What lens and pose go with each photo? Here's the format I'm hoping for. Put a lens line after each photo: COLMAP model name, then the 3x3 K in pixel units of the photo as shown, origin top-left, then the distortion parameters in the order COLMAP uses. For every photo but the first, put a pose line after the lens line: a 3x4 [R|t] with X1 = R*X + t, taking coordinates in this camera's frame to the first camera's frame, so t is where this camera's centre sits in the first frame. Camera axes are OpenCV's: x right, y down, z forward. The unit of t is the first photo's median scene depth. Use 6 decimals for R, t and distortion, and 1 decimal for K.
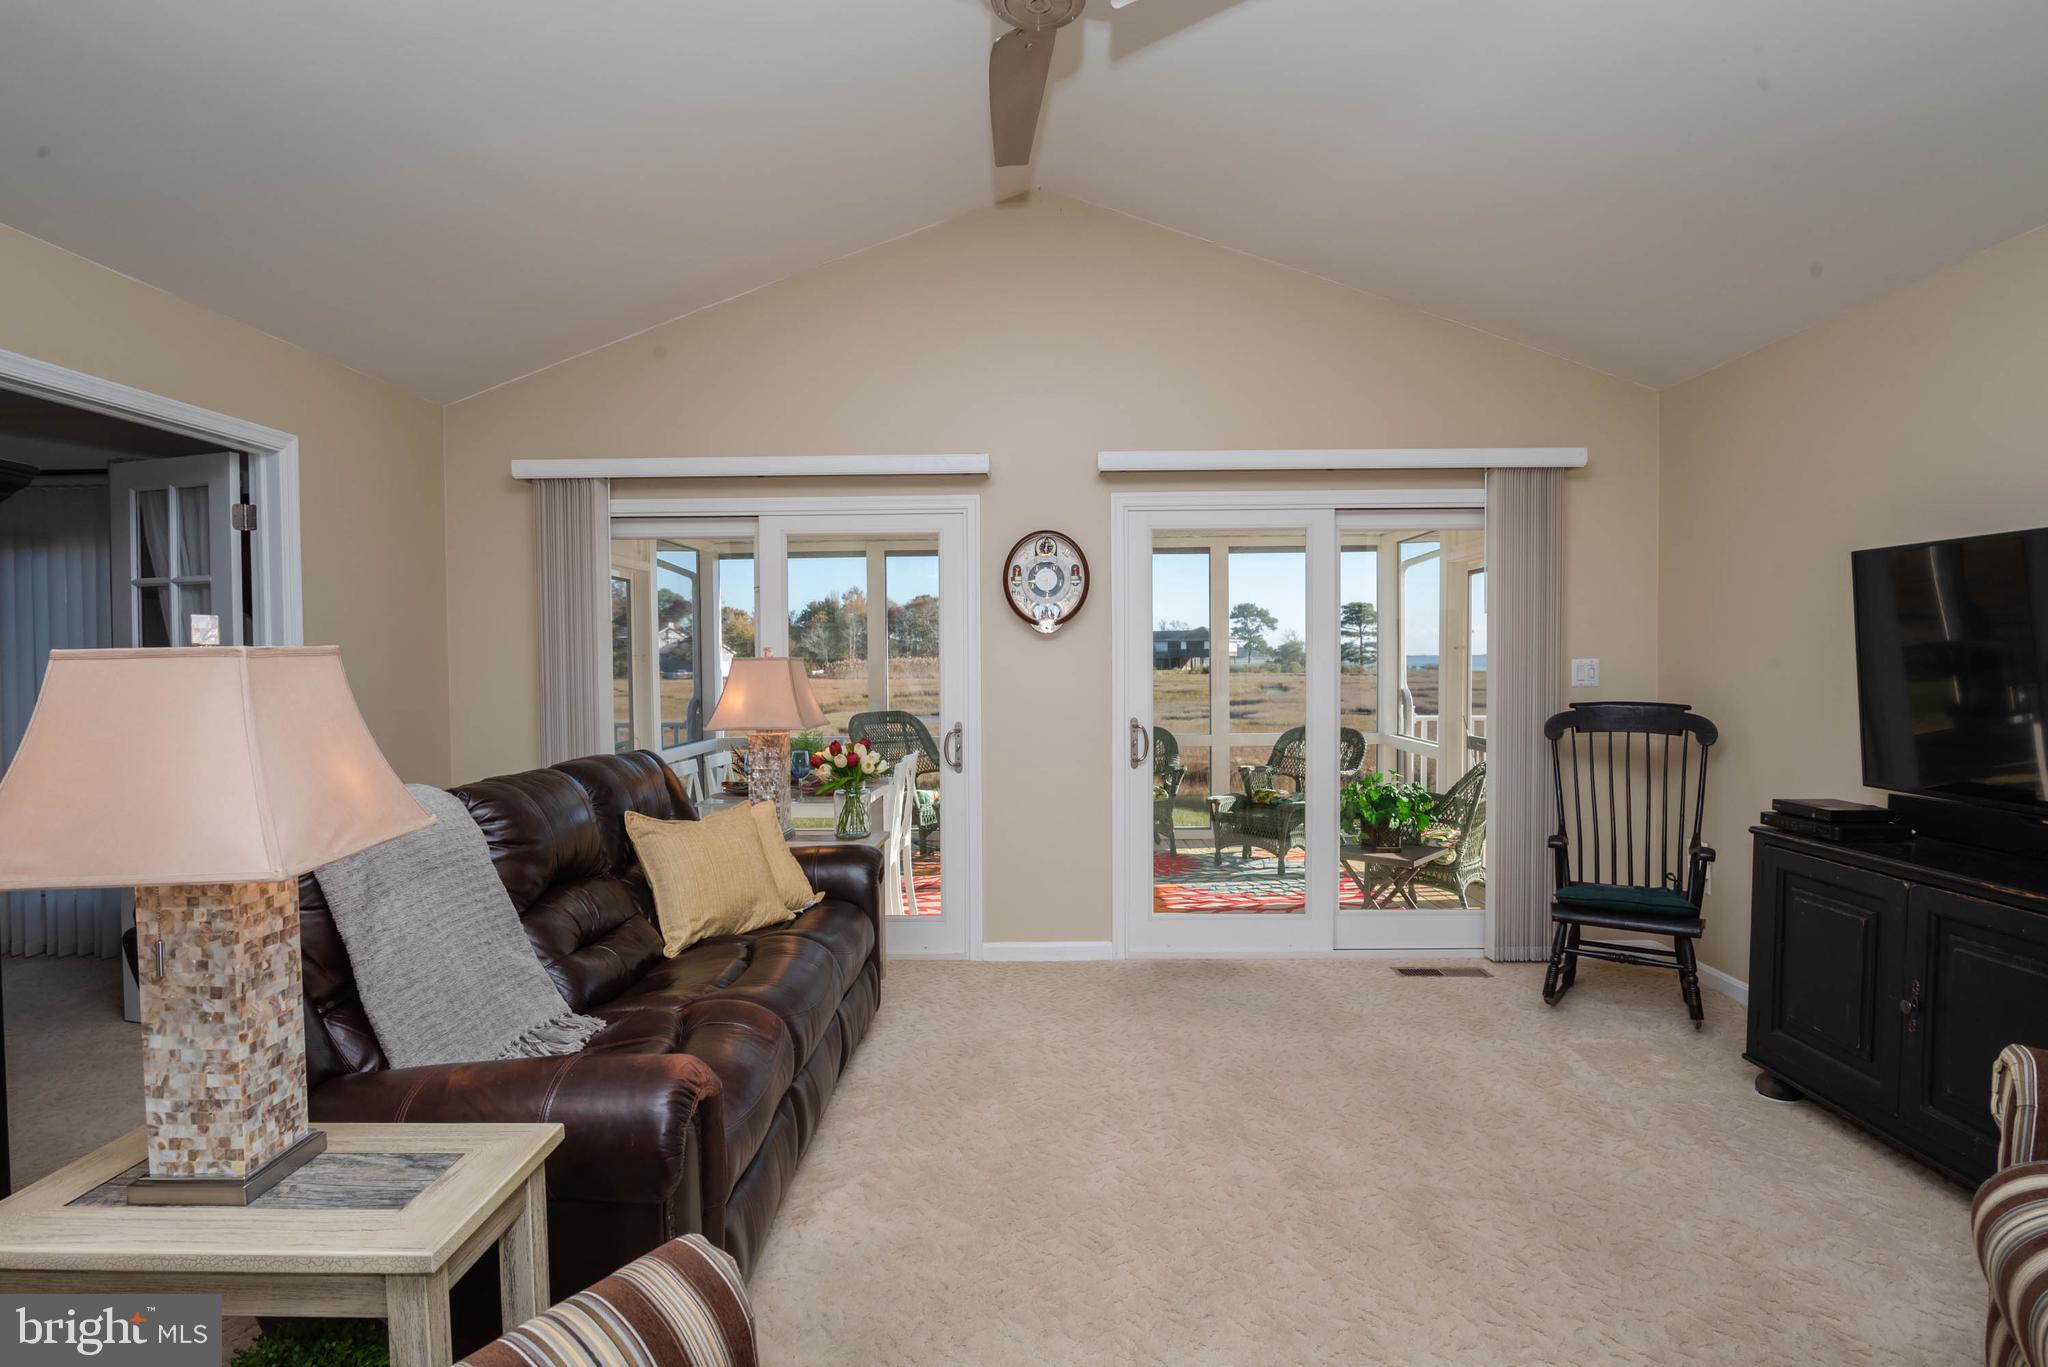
lens RADIAL K [[1020.5, 0, 1013.1], [0, 1020.5, 675.7], [0, 0, 1]] dist [-0.020728, 0.002731]
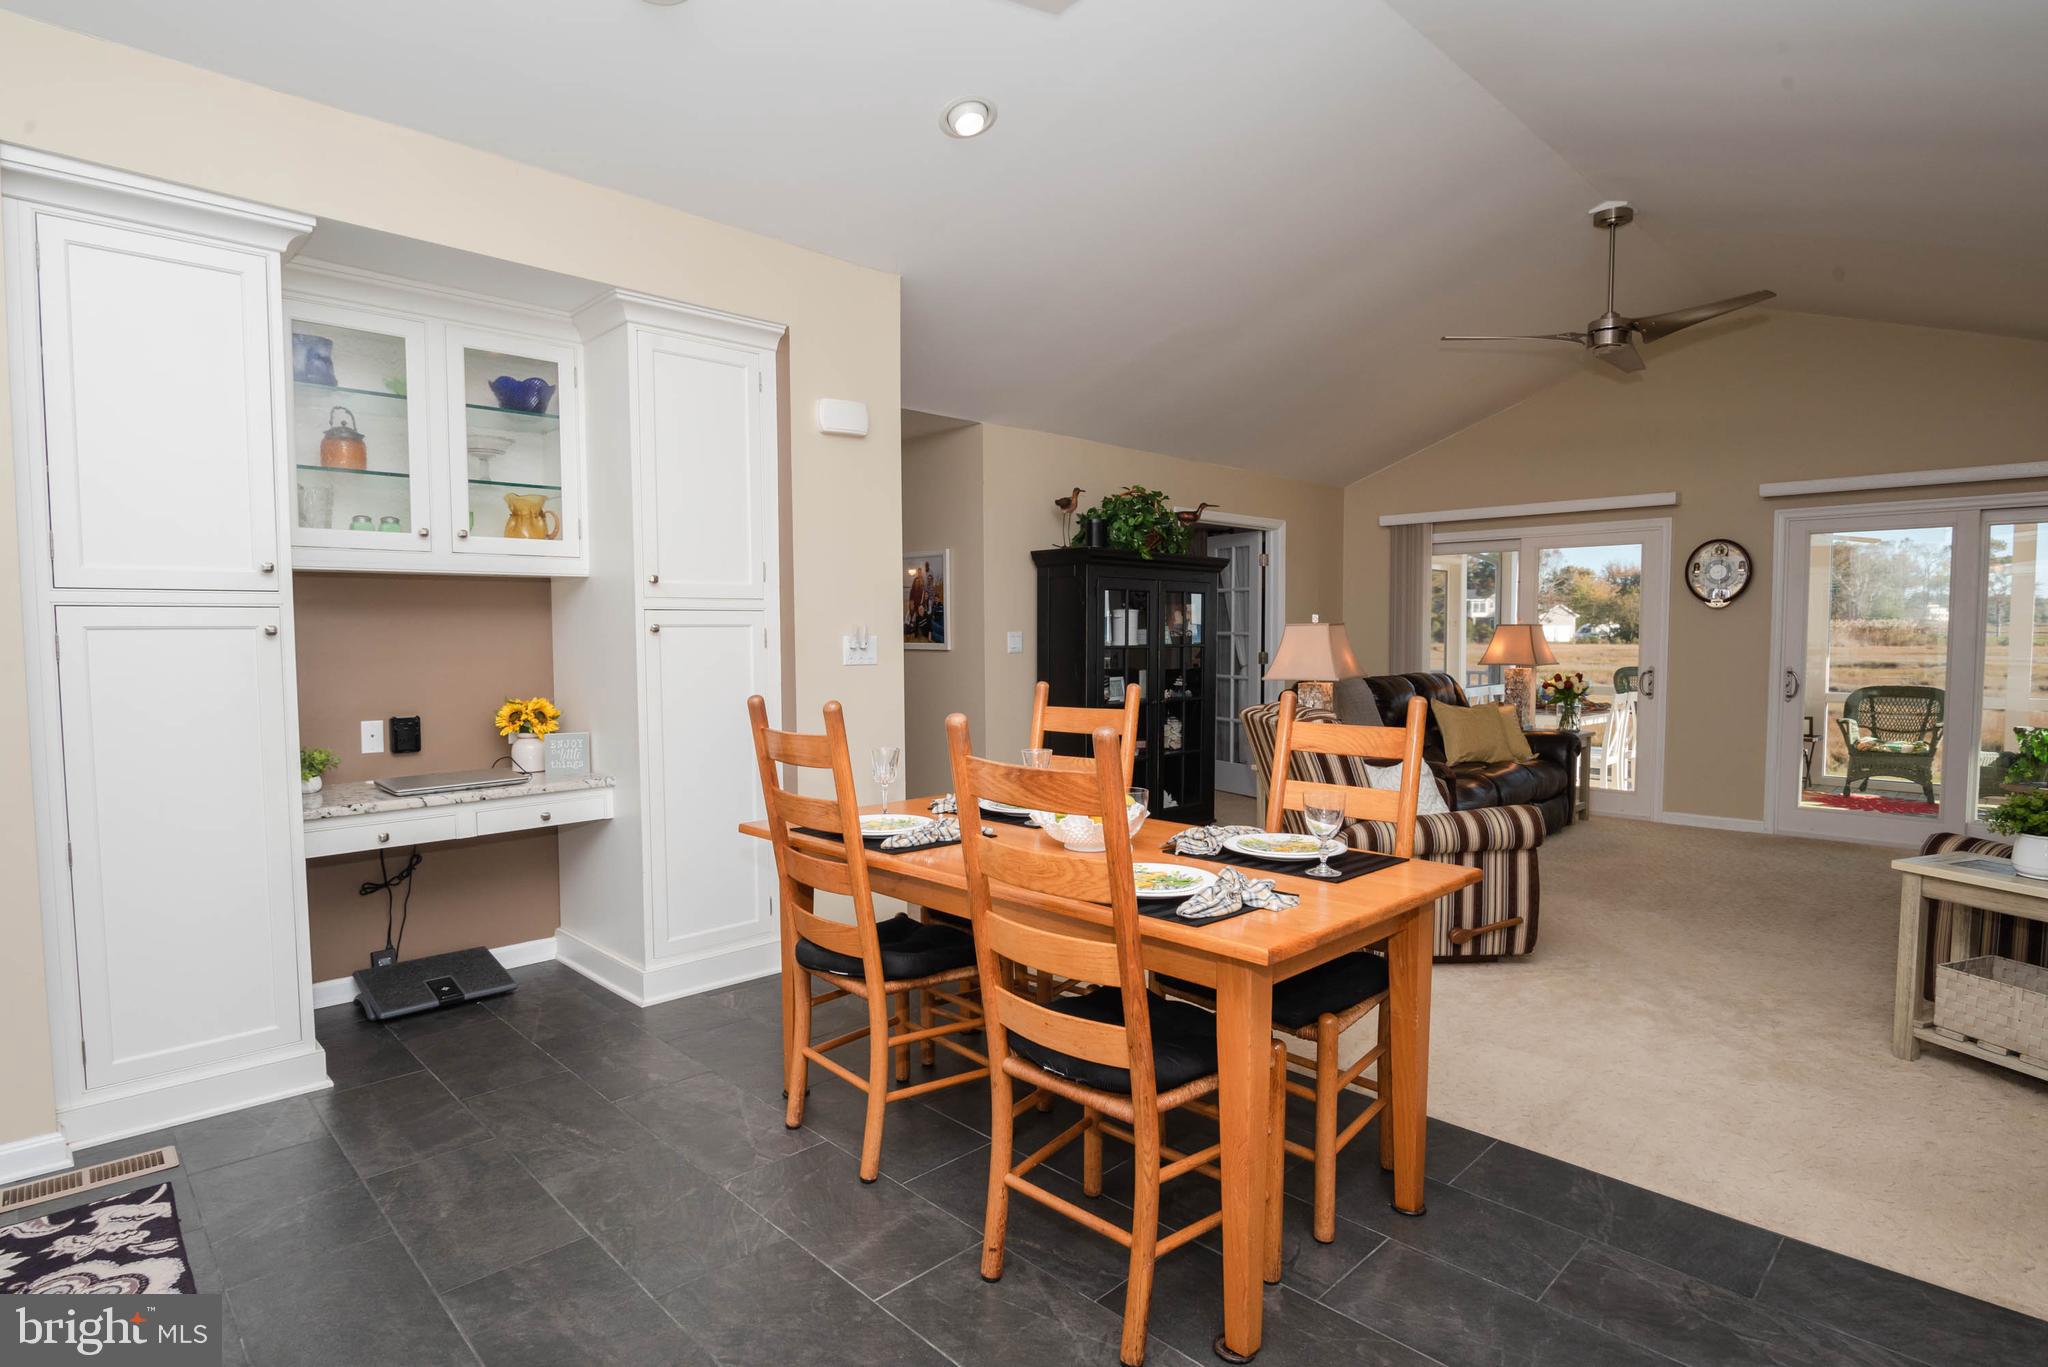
lens RADIAL K [[1020.5, 0, 1029.9], [0, 1020.5, 698.2], [0, 0, 1]] dist [-0.020728, 0.002731]
pose [[0.721568, 0.052641, -0.690340, 0.336396], [-0.011842, 0.997898, 0.063716, 0.008145], [0.692243, -0.037801, 0.720674, -0.774181]]
